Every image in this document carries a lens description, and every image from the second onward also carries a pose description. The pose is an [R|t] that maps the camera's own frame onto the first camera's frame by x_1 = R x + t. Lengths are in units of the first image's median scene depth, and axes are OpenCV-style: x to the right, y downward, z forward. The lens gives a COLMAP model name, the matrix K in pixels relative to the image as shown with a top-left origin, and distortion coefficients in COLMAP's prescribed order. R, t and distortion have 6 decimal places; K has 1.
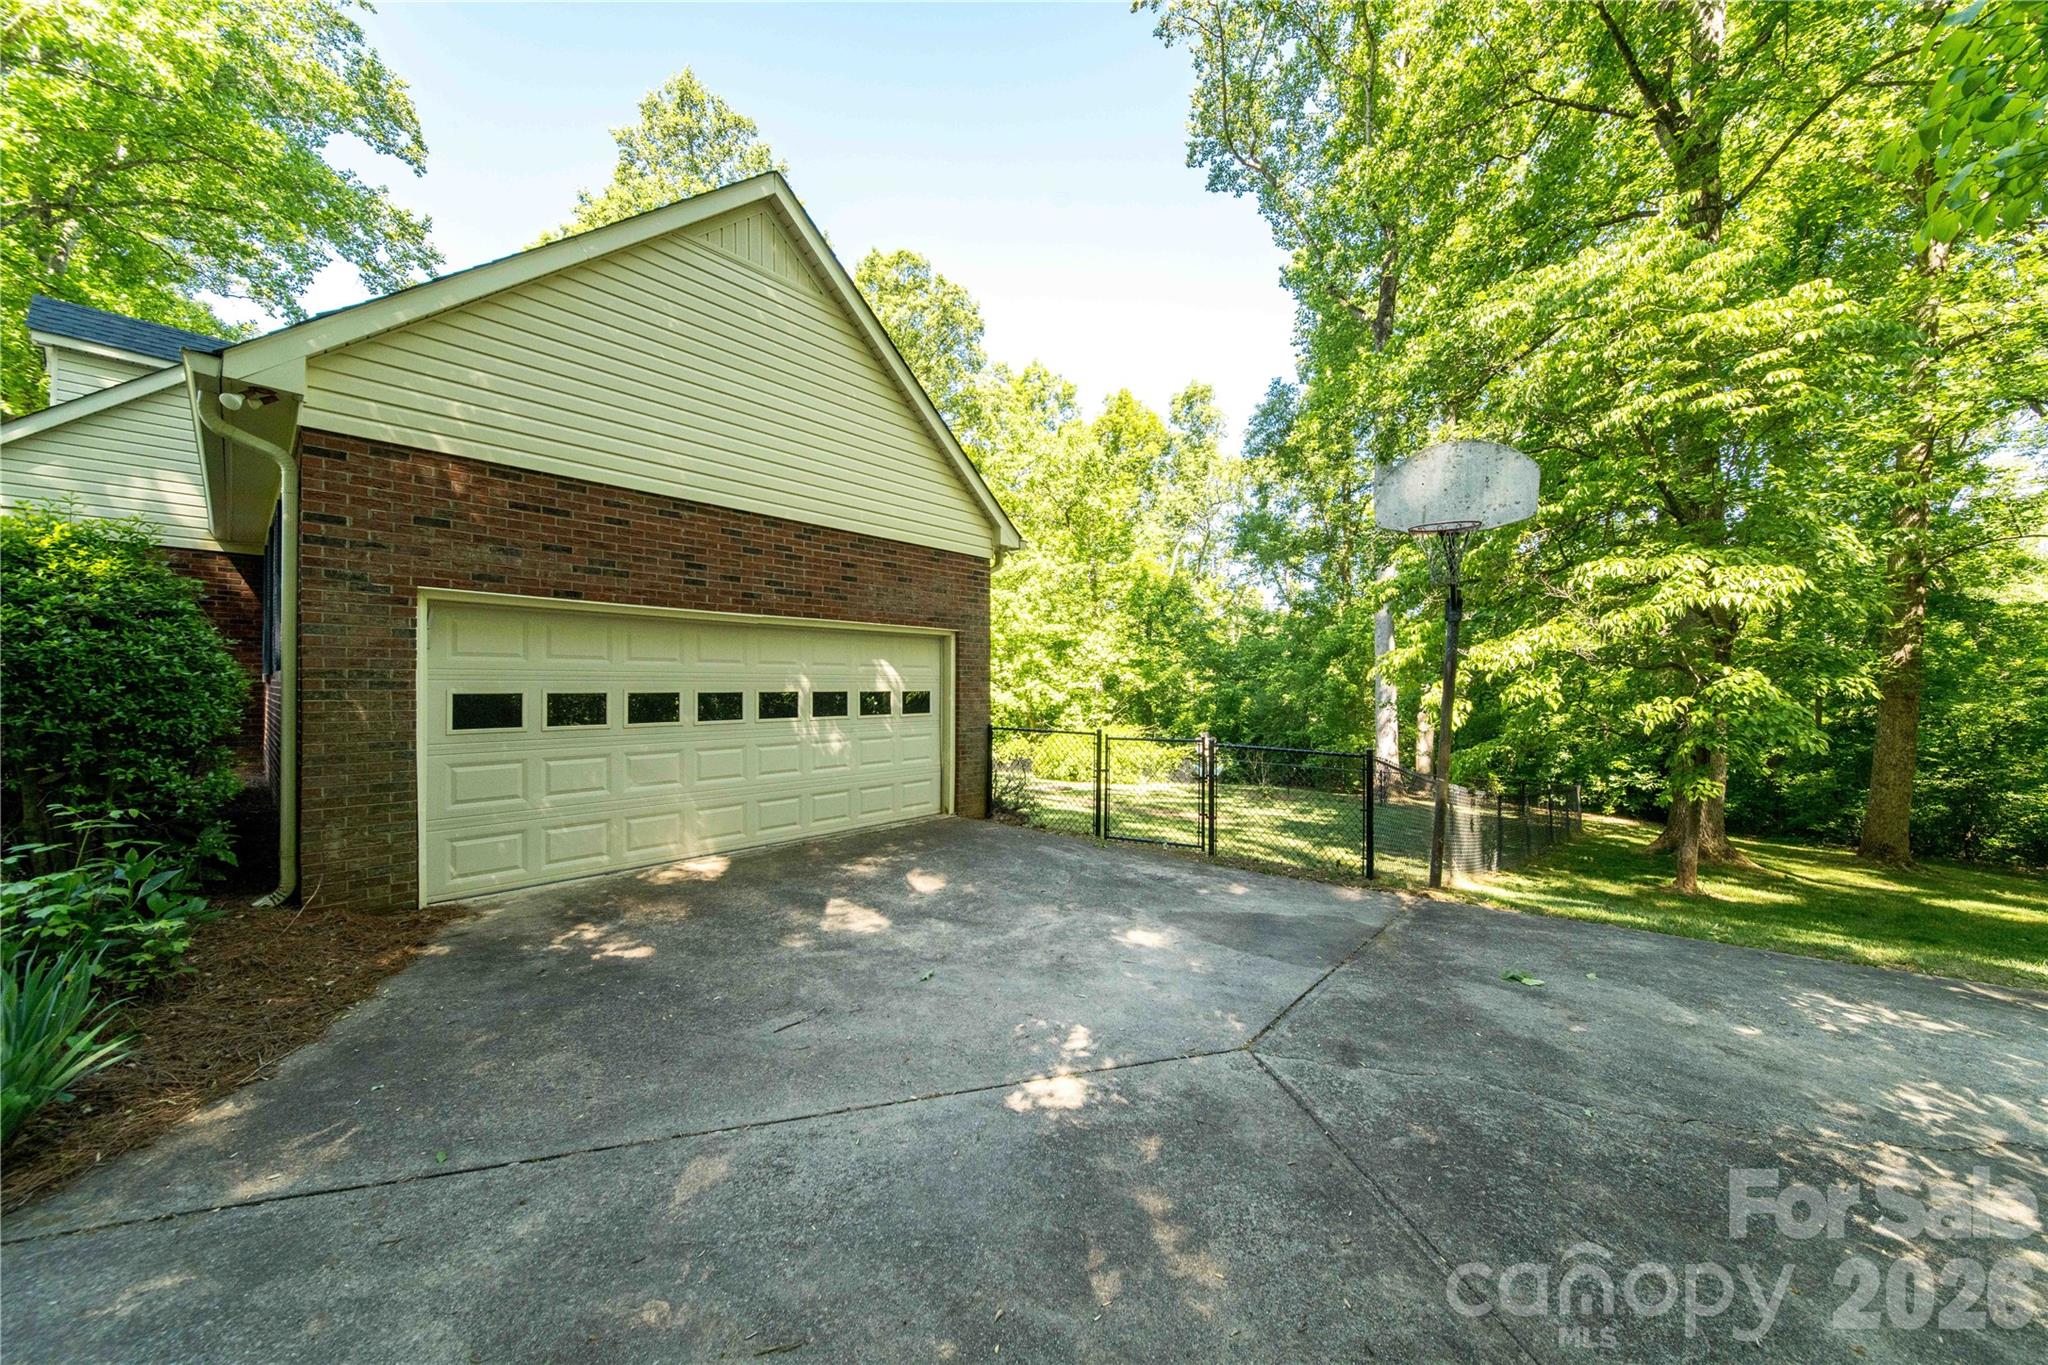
lens RADIAL K [[723.0, 0, 1038.1], [0, 723.0, 689.2], [0, 0, 1]] dist [0.000124, -0.000293]
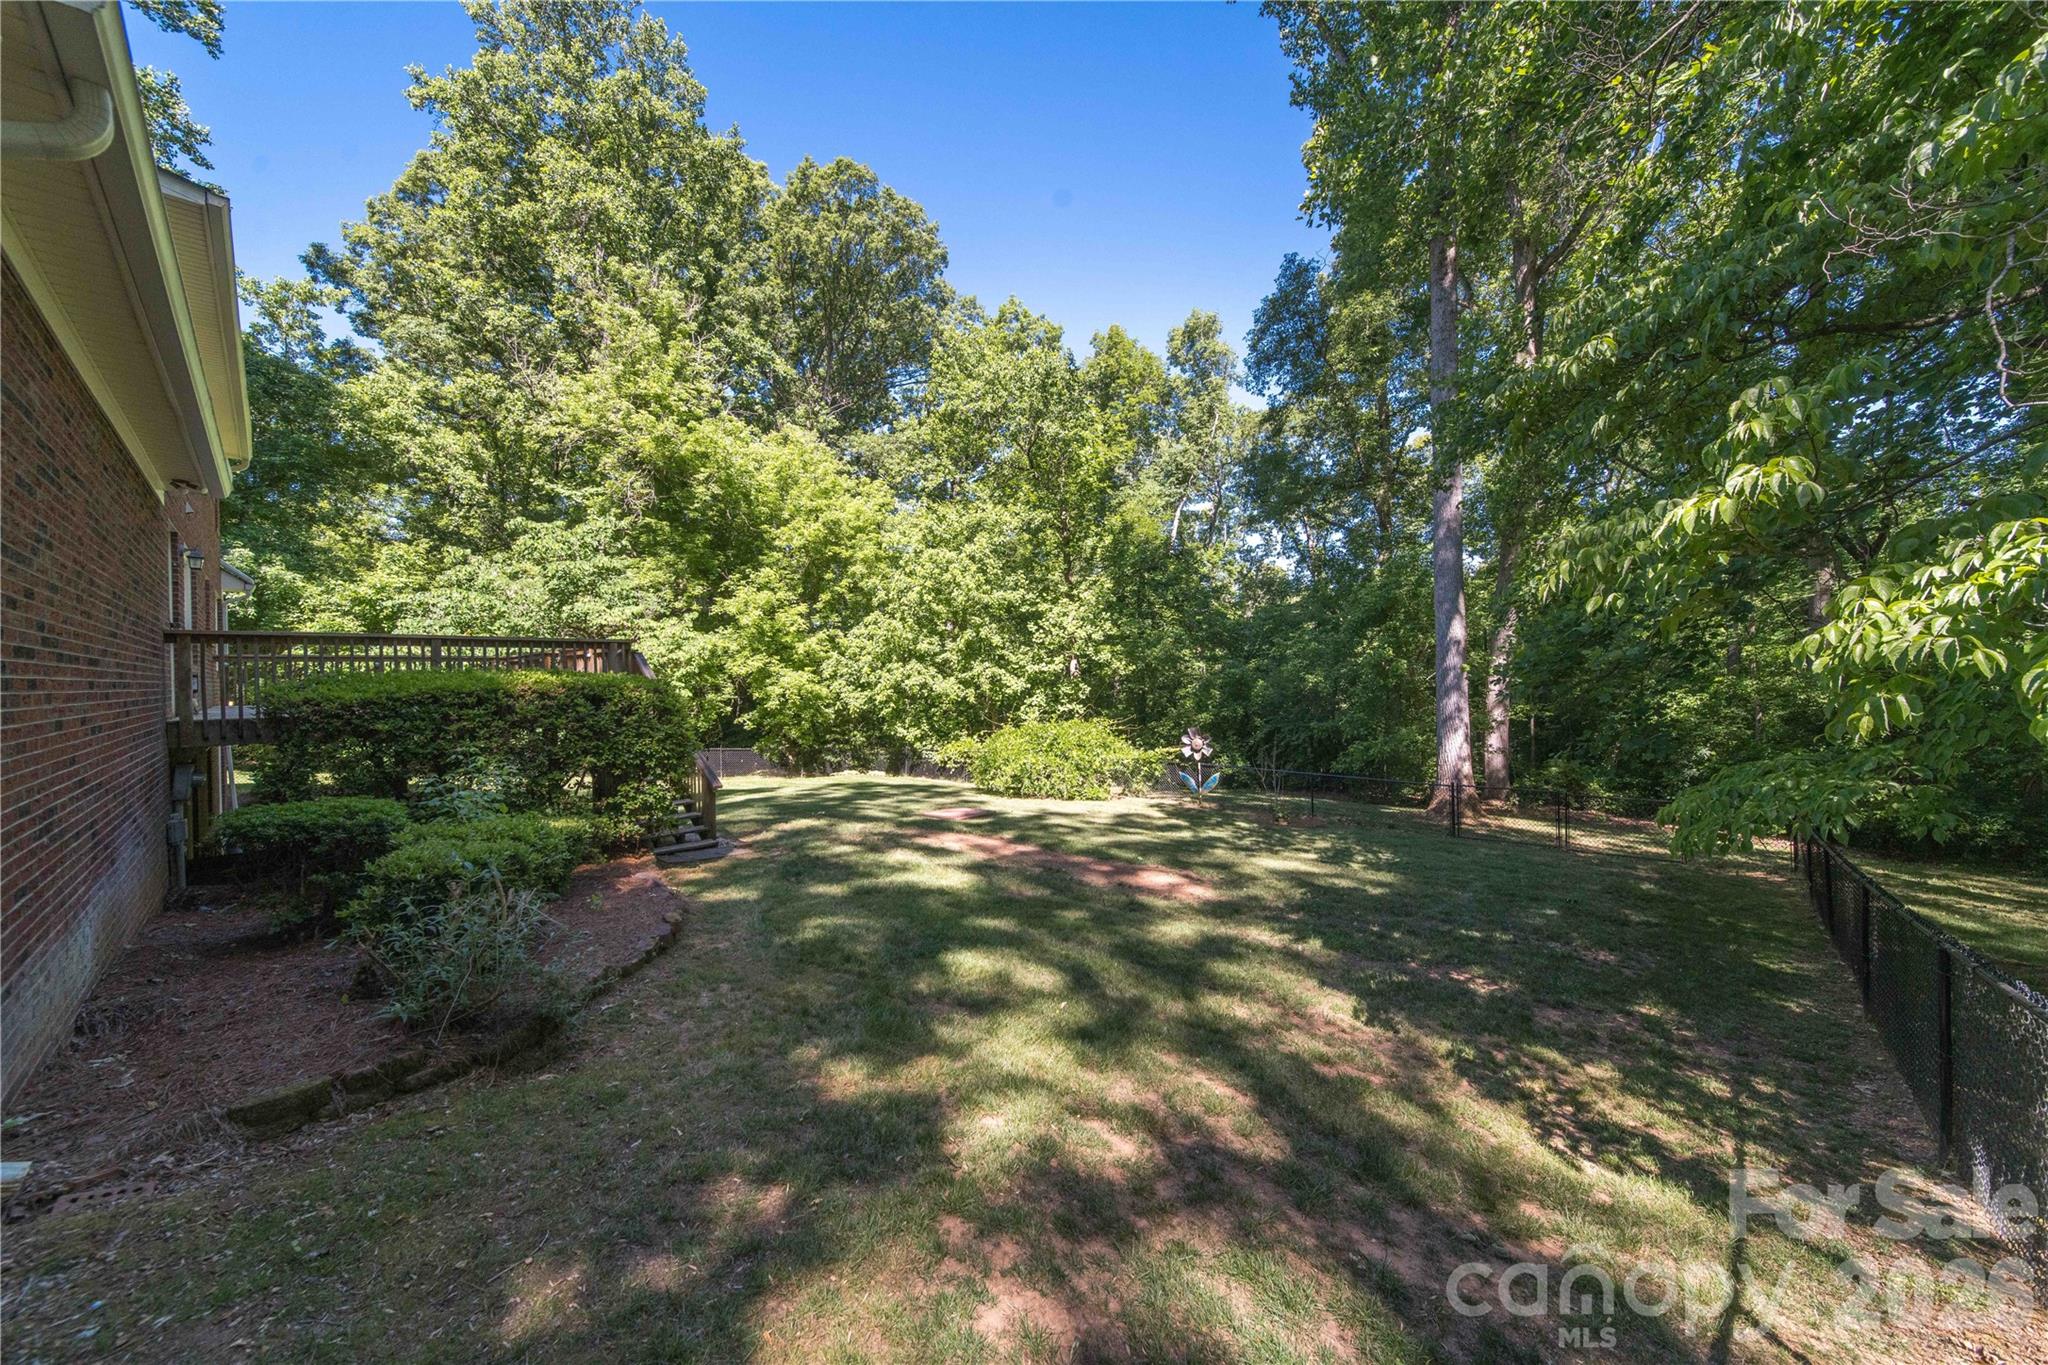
lens RADIAL K [[723.0, 0, 1029.6], [0, 723.0, 682.9], [0, 0, 1]] dist [0.000124, -0.000293]
pose [[0.999002, -0.017958, -0.040892, 0.071770], [0.018300, 0.999801, 0.008004, 0.003608], [0.040740, -0.008745, 0.999132, 0.205079]]
